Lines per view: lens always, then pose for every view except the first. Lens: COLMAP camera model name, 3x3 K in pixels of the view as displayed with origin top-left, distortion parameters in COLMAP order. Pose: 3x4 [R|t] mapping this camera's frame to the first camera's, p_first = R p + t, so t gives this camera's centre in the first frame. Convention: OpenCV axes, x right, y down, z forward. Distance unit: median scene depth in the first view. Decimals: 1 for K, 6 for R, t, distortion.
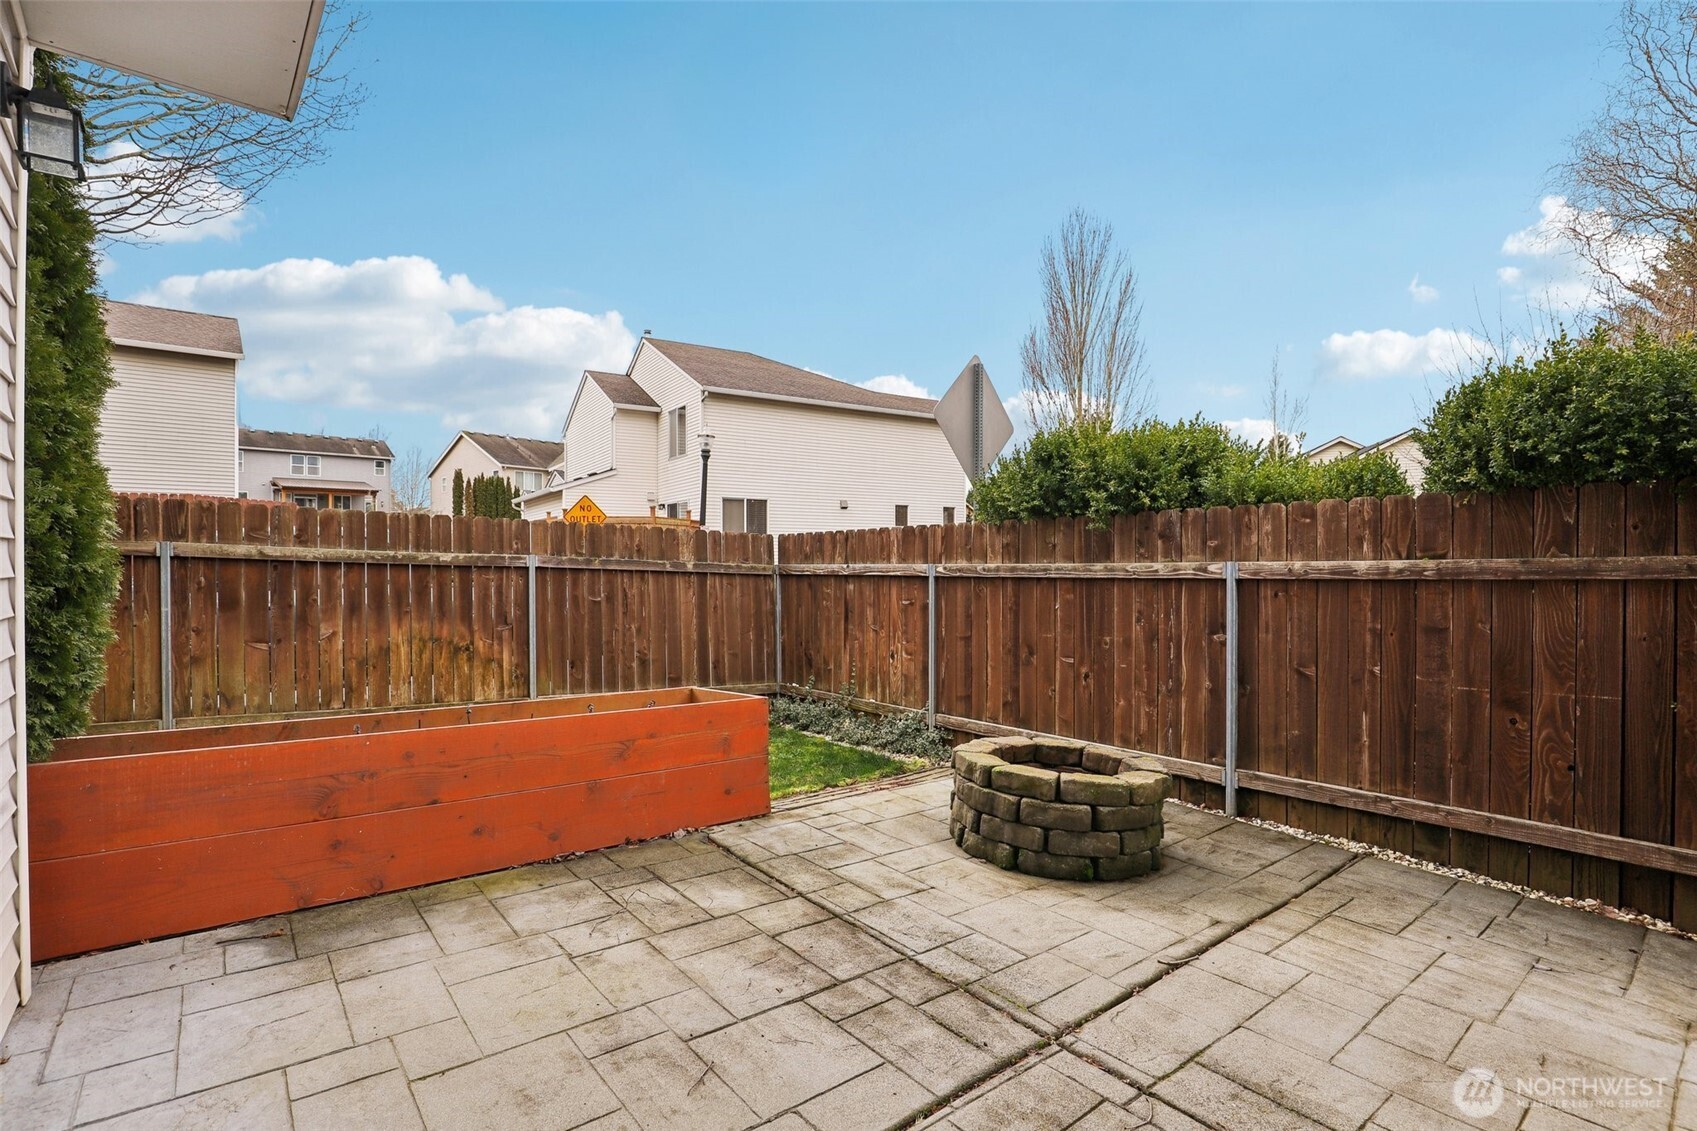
lens RADIAL K [[781.6, 0, 844.9], [0, 781.6, 558.7], [0, 0, 1]] dist [-0.033965, 0.005329]
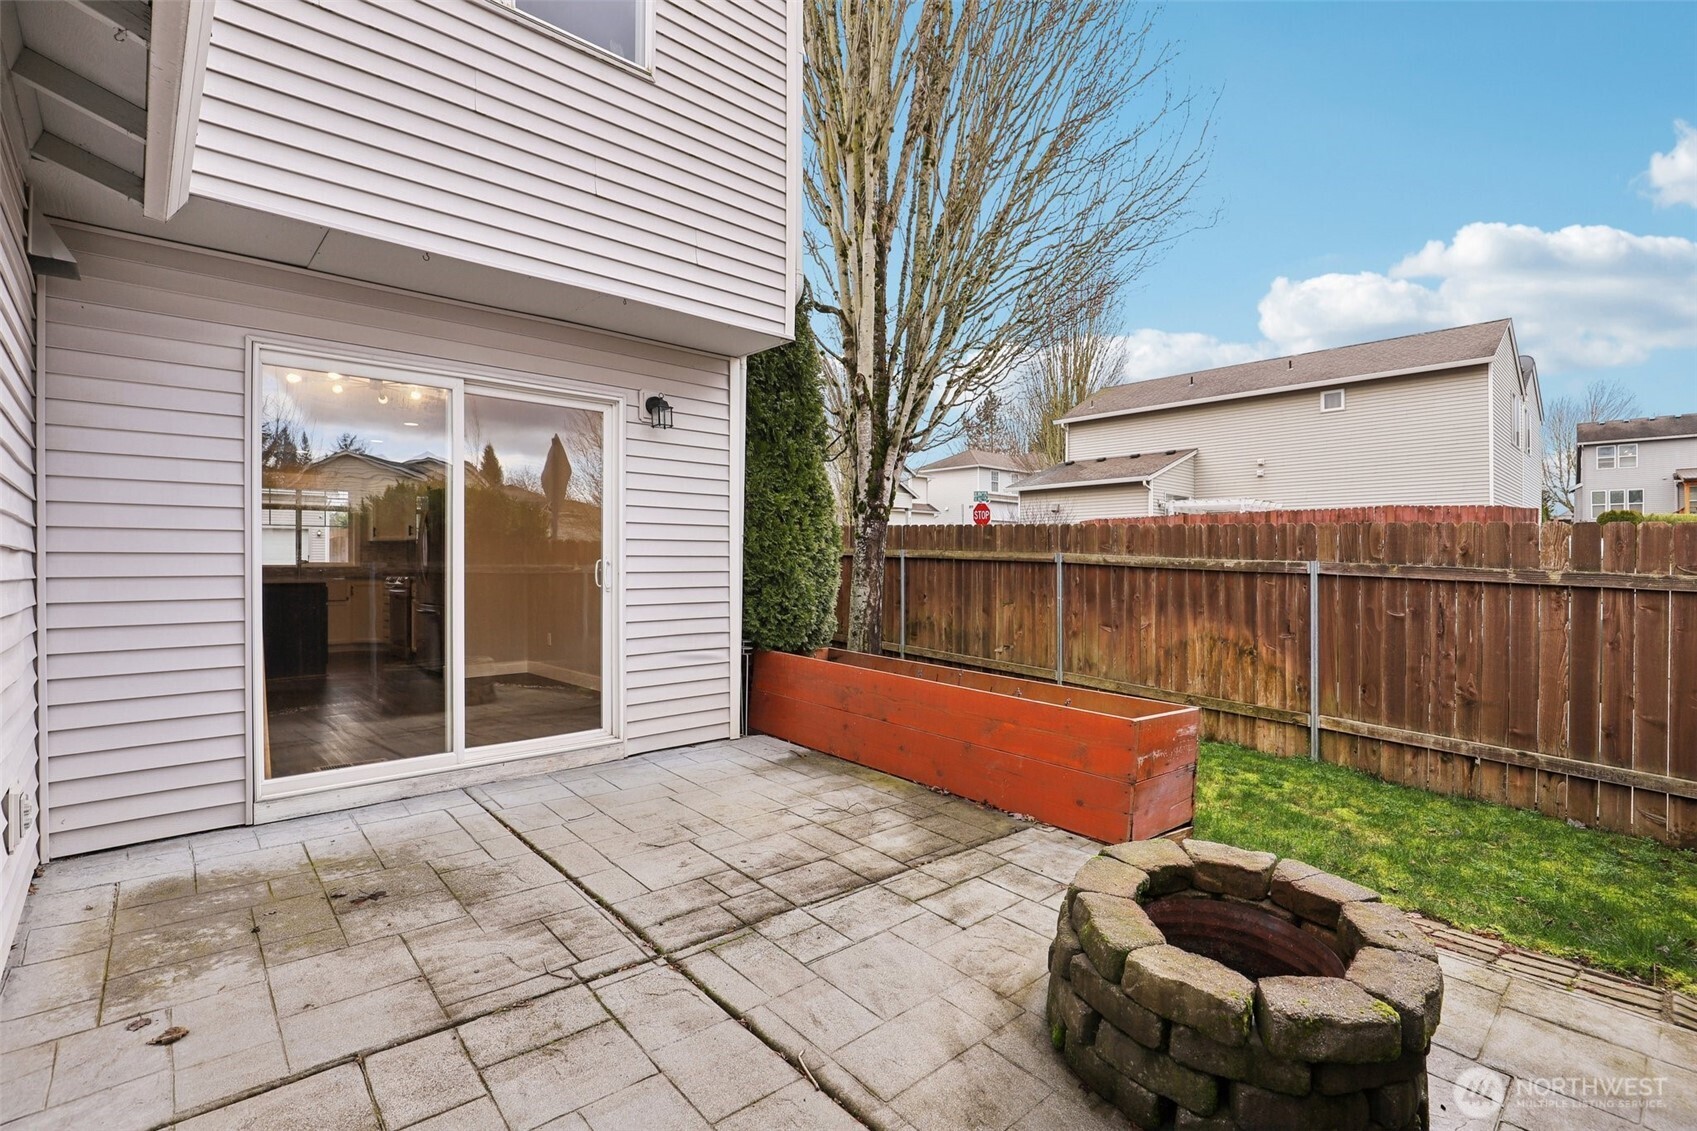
lens RADIAL K [[781.6, 0, 843.0], [0, 781.6, 564.9], [0, 0, 1]] dist [-0.033965, 0.005329]
pose [[0.044693, 0.002945, -0.998996, 0.575657], [-0.002681, 0.999992, 0.002828, -0.001570], [0.998997, 0.002552, 0.044701, 0.466757]]
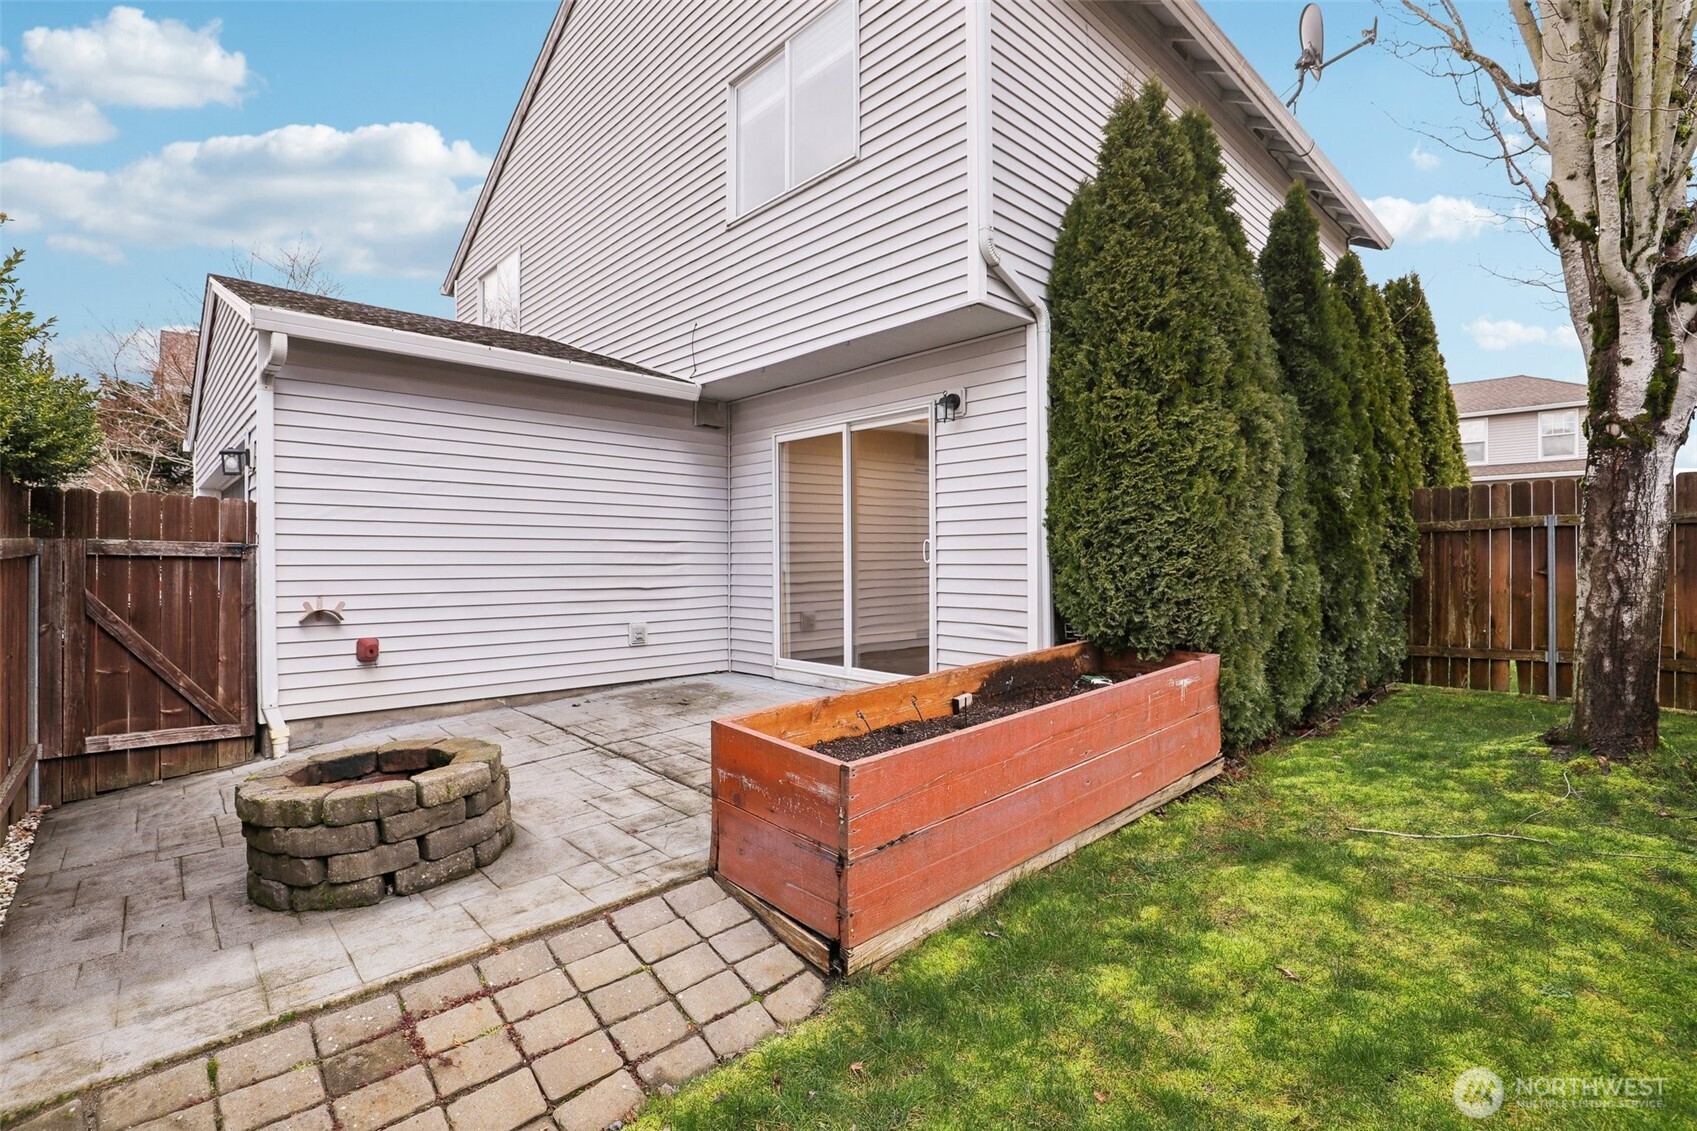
lens RADIAL K [[781.6, 0, 846.2], [0, 781.6, 565.0], [0, 0, 1]] dist [-0.033965, 0.005329]
pose [[-0.998808, 0.004256, -0.048625, -0.141602], [0.003771, 0.999942, 0.010054, 0.018761], [0.048665, 0.009859, -0.998766, 1.293236]]
